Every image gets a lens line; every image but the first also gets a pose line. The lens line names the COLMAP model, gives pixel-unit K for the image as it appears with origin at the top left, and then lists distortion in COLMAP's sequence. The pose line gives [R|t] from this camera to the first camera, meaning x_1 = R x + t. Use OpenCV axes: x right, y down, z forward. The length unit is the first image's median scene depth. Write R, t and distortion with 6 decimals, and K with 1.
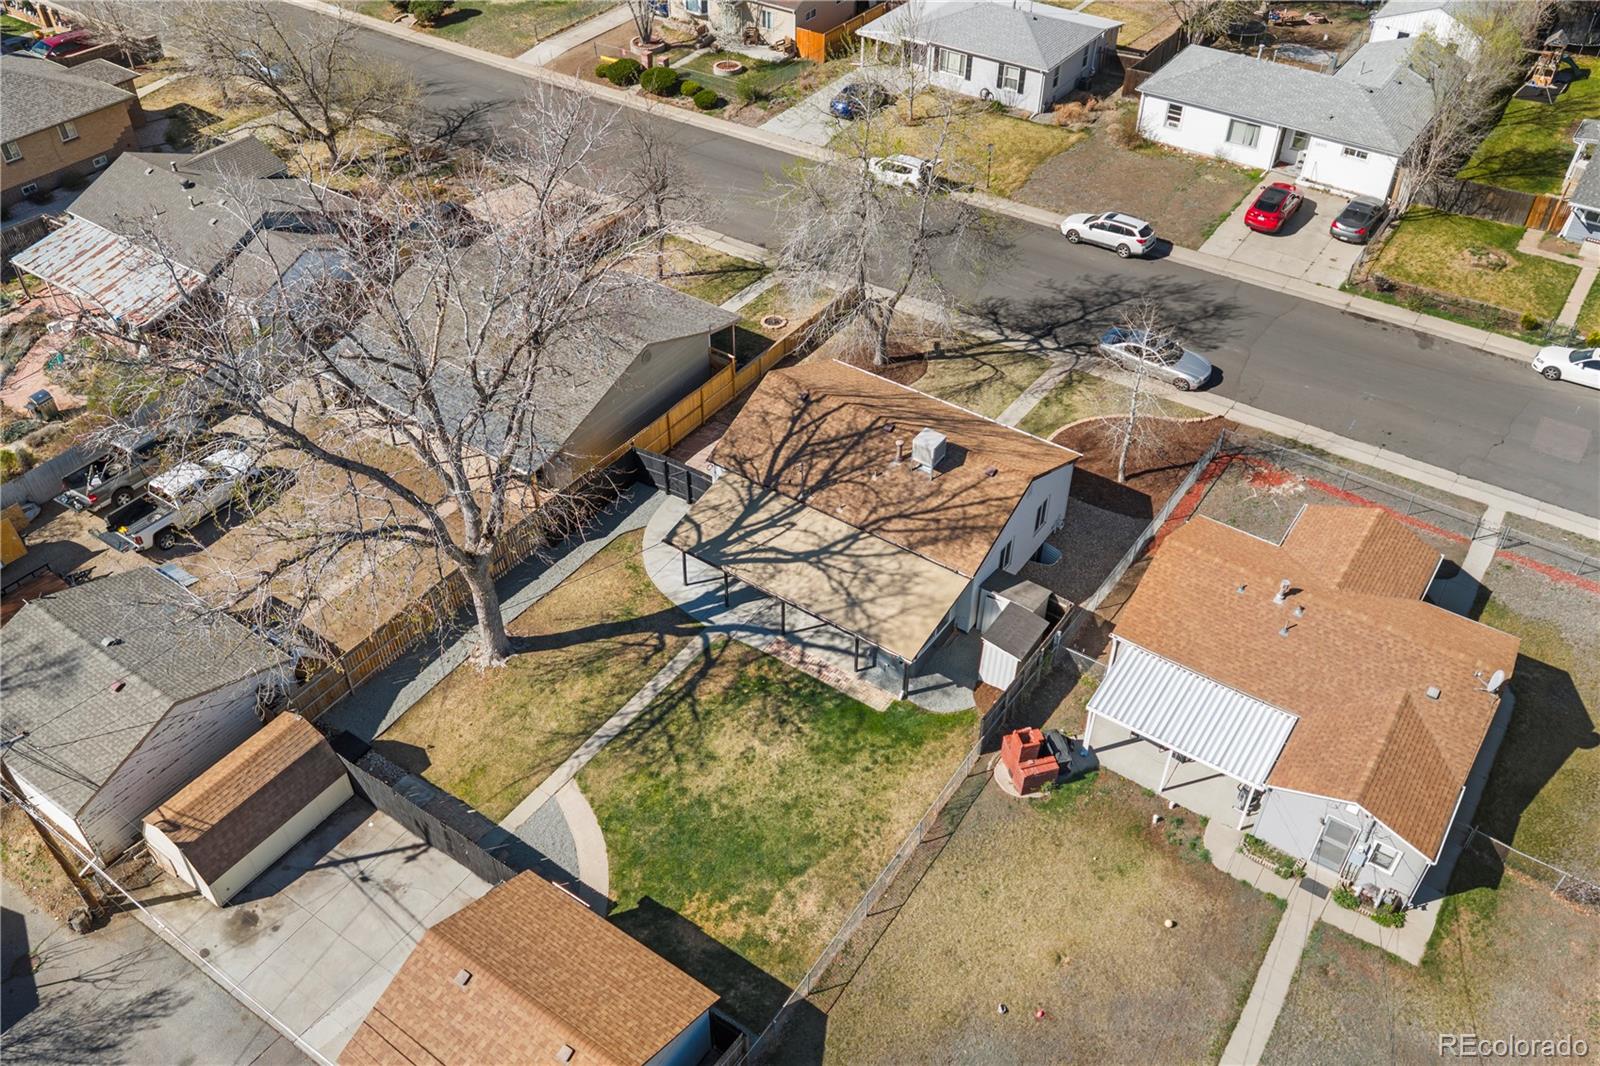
lens RADIAL K [[1316.0, 0, 800.0], [0, 1316.0, 533.0], [0, 0, 1]] dist [0.039774, -0.060519]
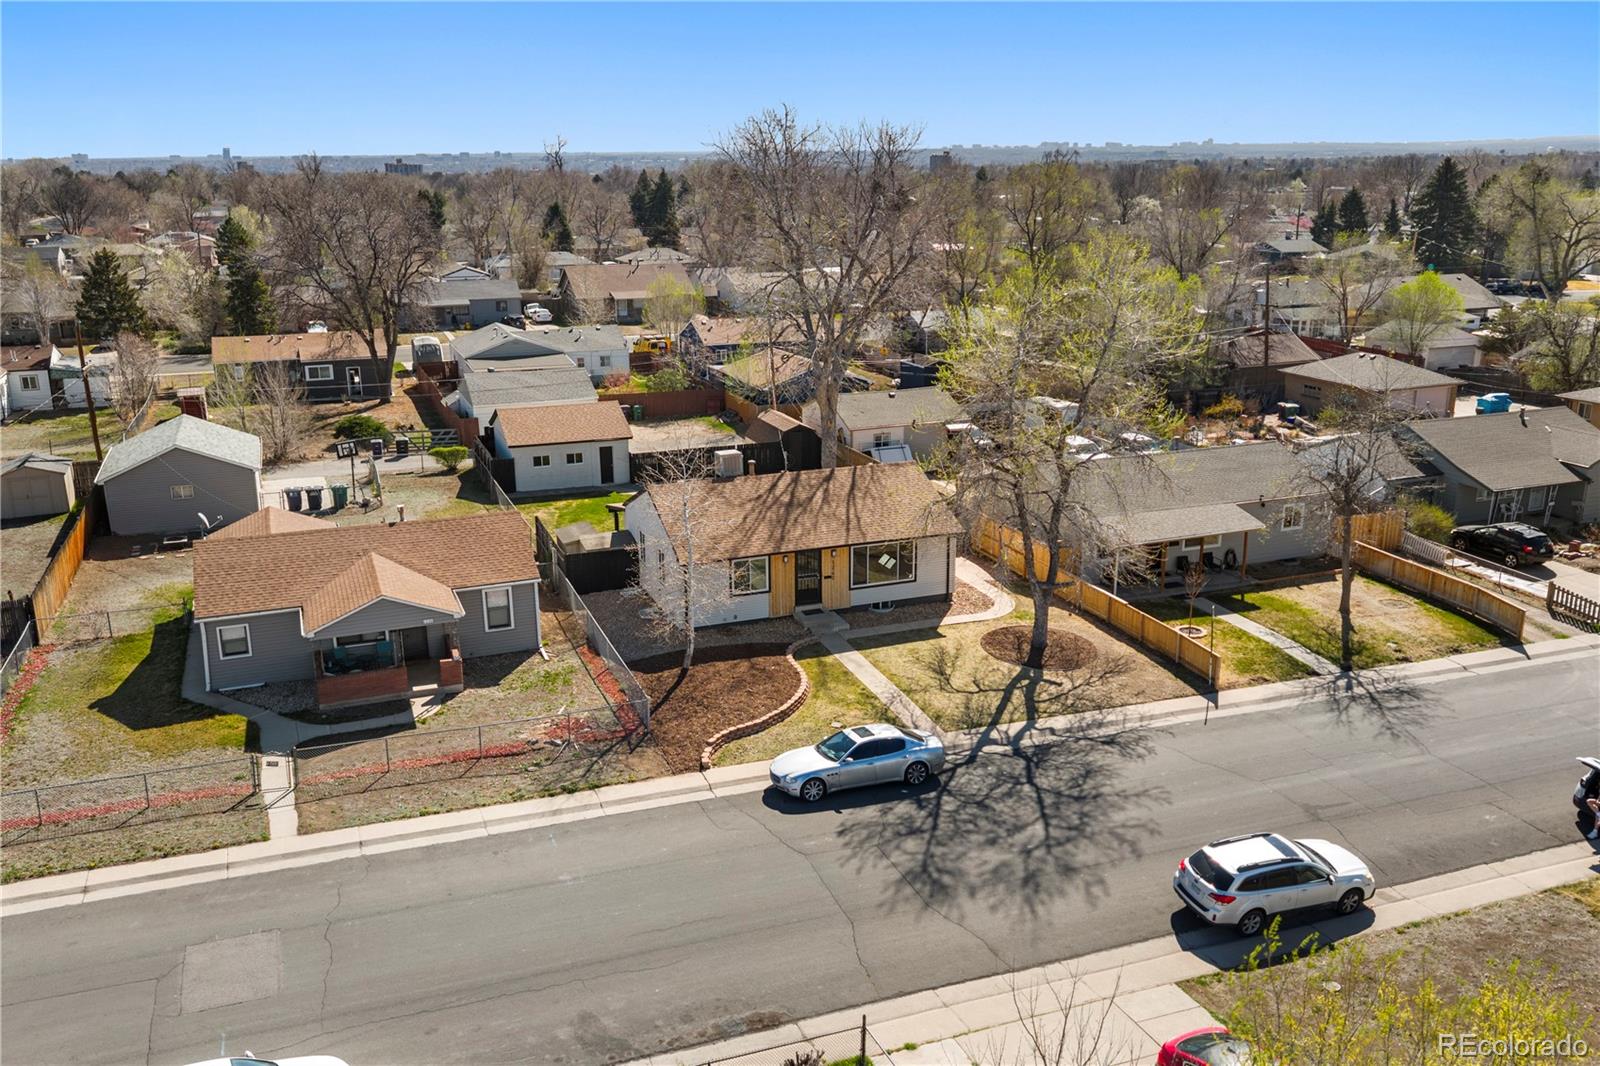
lens RADIAL K [[1310.2, 0, 800.0], [0, 1310.2, 533.0], [0, 0, 1]] dist [0.104842, -0.279324]
pose [[-0.559674, 0.226910, -0.797042, 0.976508], [-0.541874, 0.627486, 0.559137, -0.690981], [0.627006, 0.744831, -0.228231, 1.342873]]
